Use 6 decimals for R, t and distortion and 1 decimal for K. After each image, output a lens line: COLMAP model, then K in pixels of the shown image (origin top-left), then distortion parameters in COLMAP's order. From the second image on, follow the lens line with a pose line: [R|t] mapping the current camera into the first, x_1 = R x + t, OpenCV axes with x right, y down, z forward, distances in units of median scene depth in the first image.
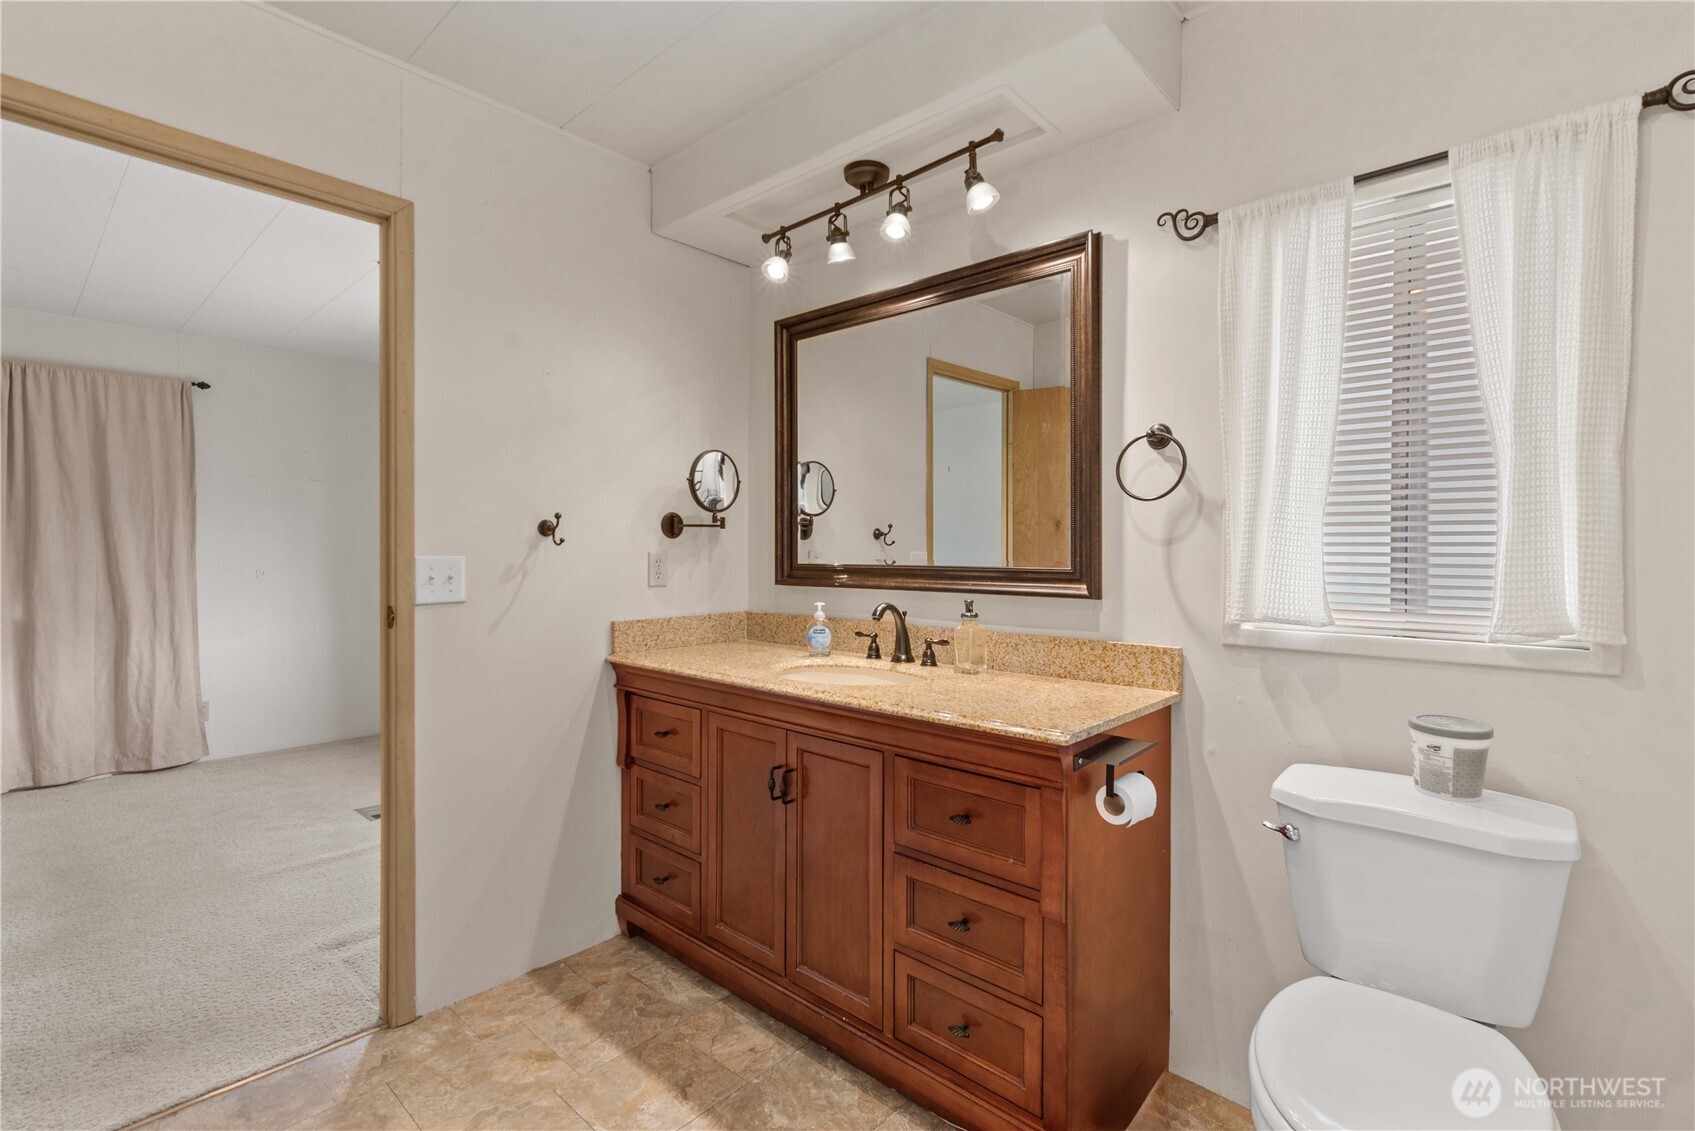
lens RADIAL K [[784.9, 0, 862.7], [0, 784.9, 562.4], [0, 0, 1]] dist [-0.001350, 0.002393]
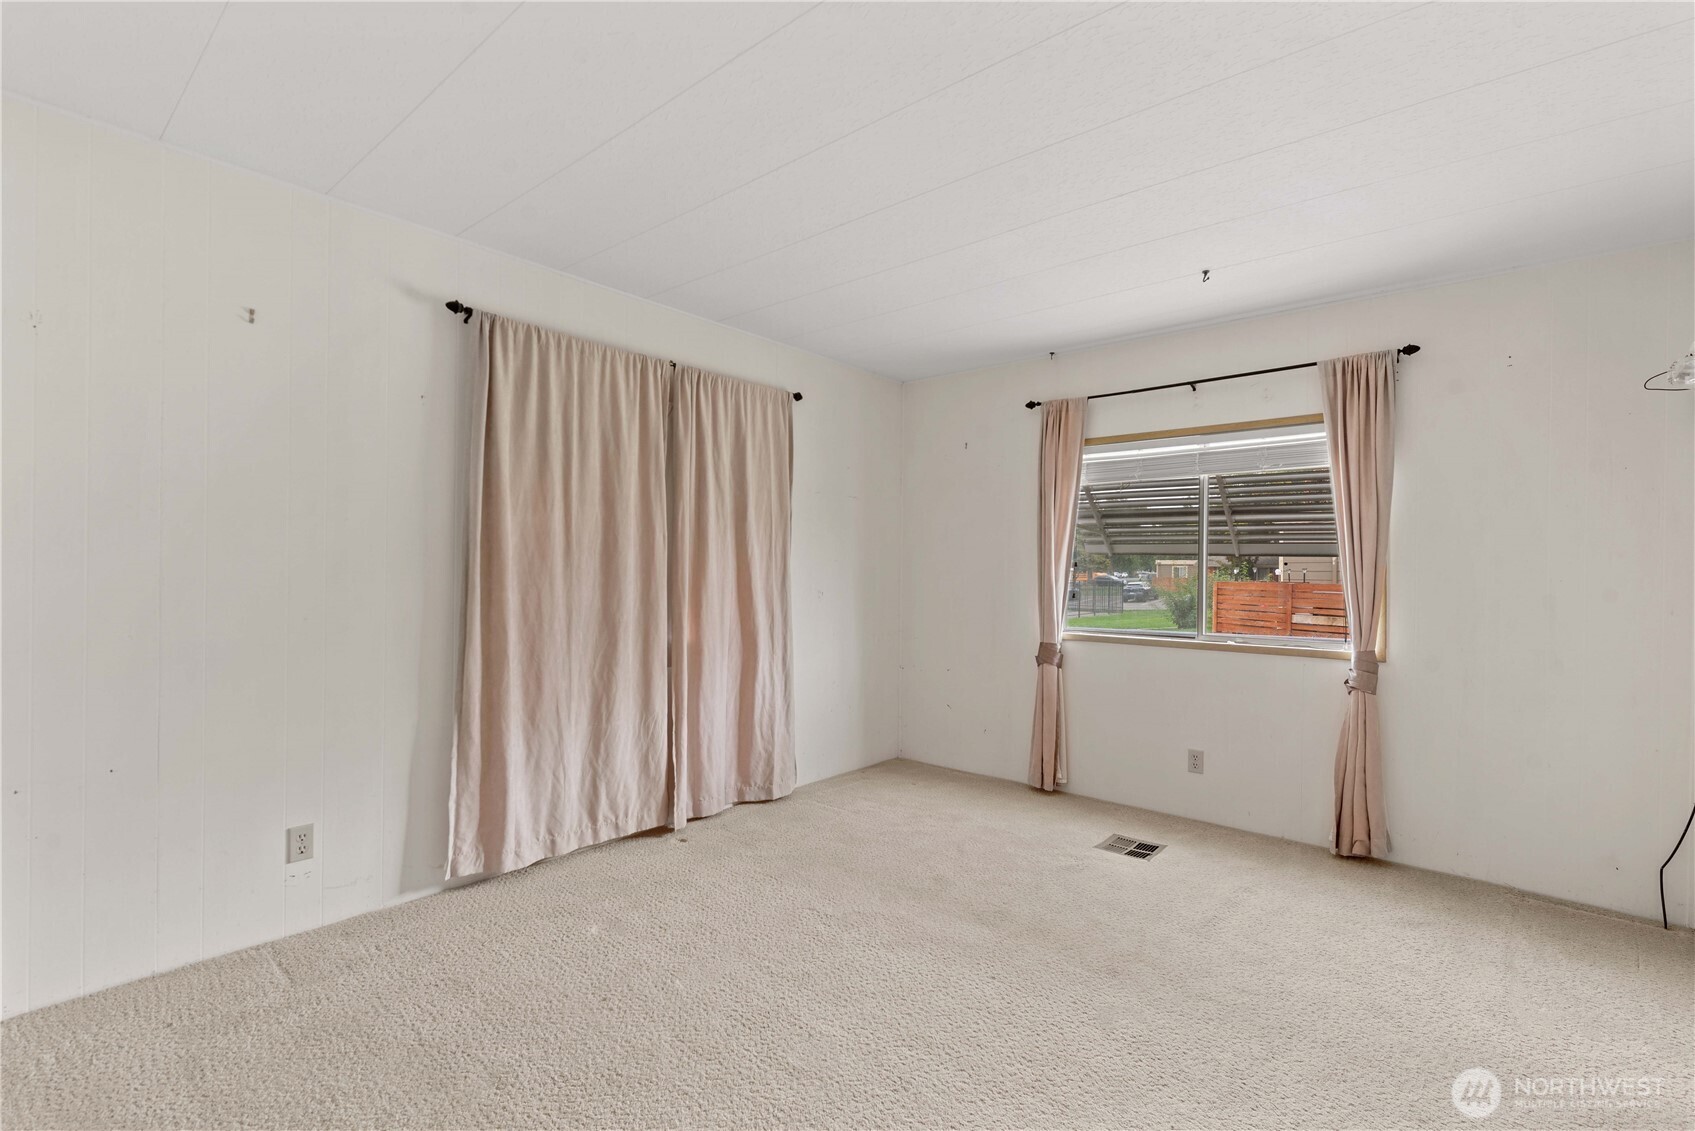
lens RADIAL K [[784.9, 0, 853.5], [0, 784.9, 564.0], [0, 0, 1]] dist [-0.001350, 0.002393]
pose [[0.999678, 0.015154, 0.020374, -0.834200], [-0.014776, 0.999717, -0.018622, -0.005065], [-0.020650, 0.018315, 0.999619, 0.044705]]
